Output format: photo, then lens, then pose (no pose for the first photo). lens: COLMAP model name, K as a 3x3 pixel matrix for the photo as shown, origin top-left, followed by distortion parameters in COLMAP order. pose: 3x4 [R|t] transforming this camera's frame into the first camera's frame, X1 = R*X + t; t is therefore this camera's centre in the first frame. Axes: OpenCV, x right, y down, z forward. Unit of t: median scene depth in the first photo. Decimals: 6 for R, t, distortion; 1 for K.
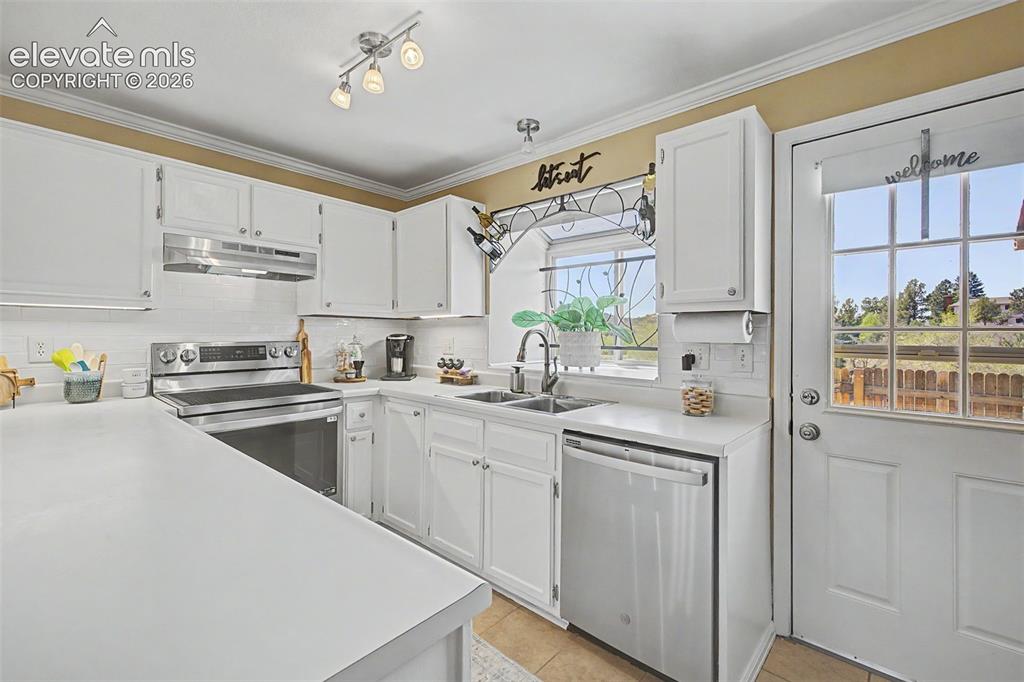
lens RADIAL K [[445.9, 0, 515.3], [0, 445.9, 332.8], [0, 0, 1]] dist [0.008911, -0.001775]
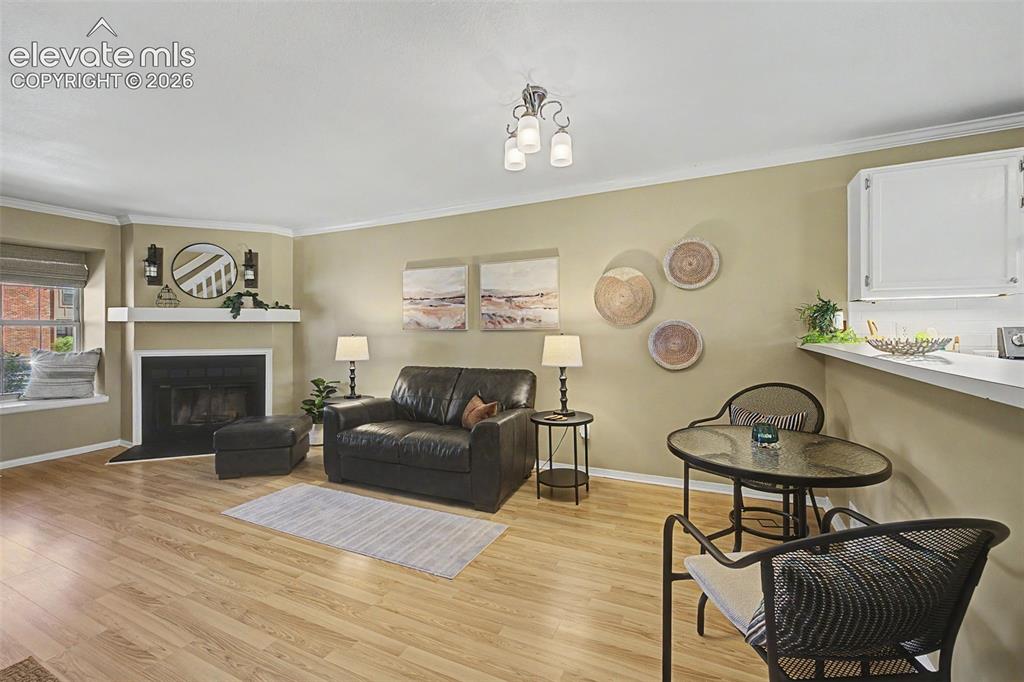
lens RADIAL K [[431.8, 0, 513.8], [0, 431.8, 331.3], [0, 0, 1]] dist [0.006896, -0.000355]
pose [[0.275398, -0.007124, -0.961304, -0.121330], [0.009700, 0.999942, -0.004632, 0.023628], [0.961281, -0.008049, 0.275451, -0.356494]]
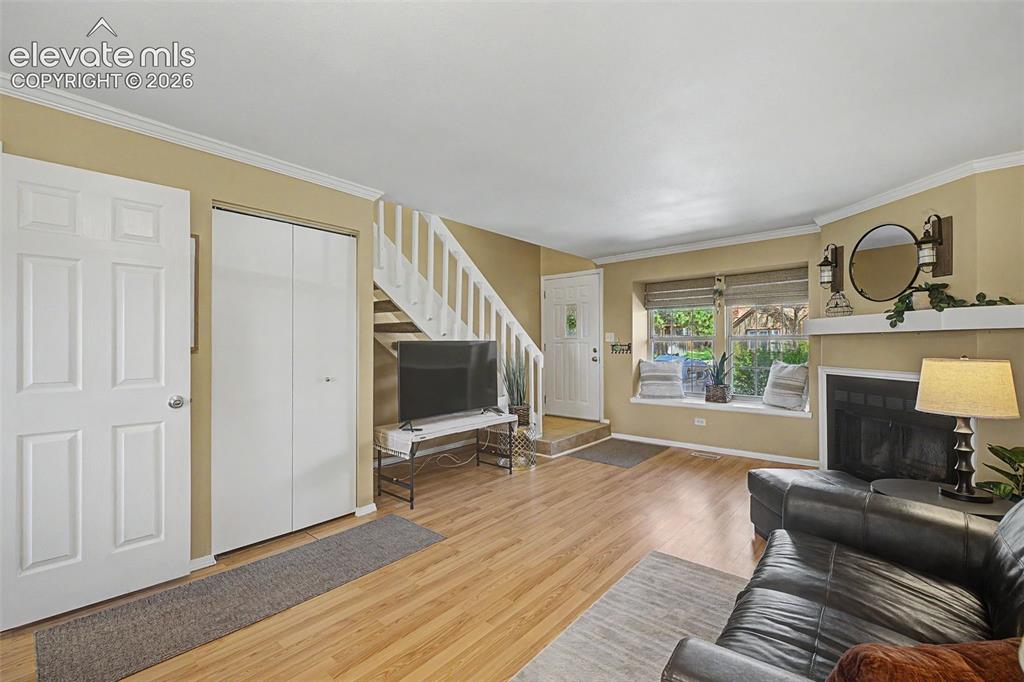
lens RADIAL K [[431.8, 0, 508.5], [0, 431.8, 346.8], [0, 0, 1]] dist [0.006896, -0.000355]
pose [[-0.999918, -0.003783, -0.012219, -1.030256], [-0.003767, 0.999992, -0.001302, 0.012292], [0.012224, -0.001256, -0.999924, 0.201524]]
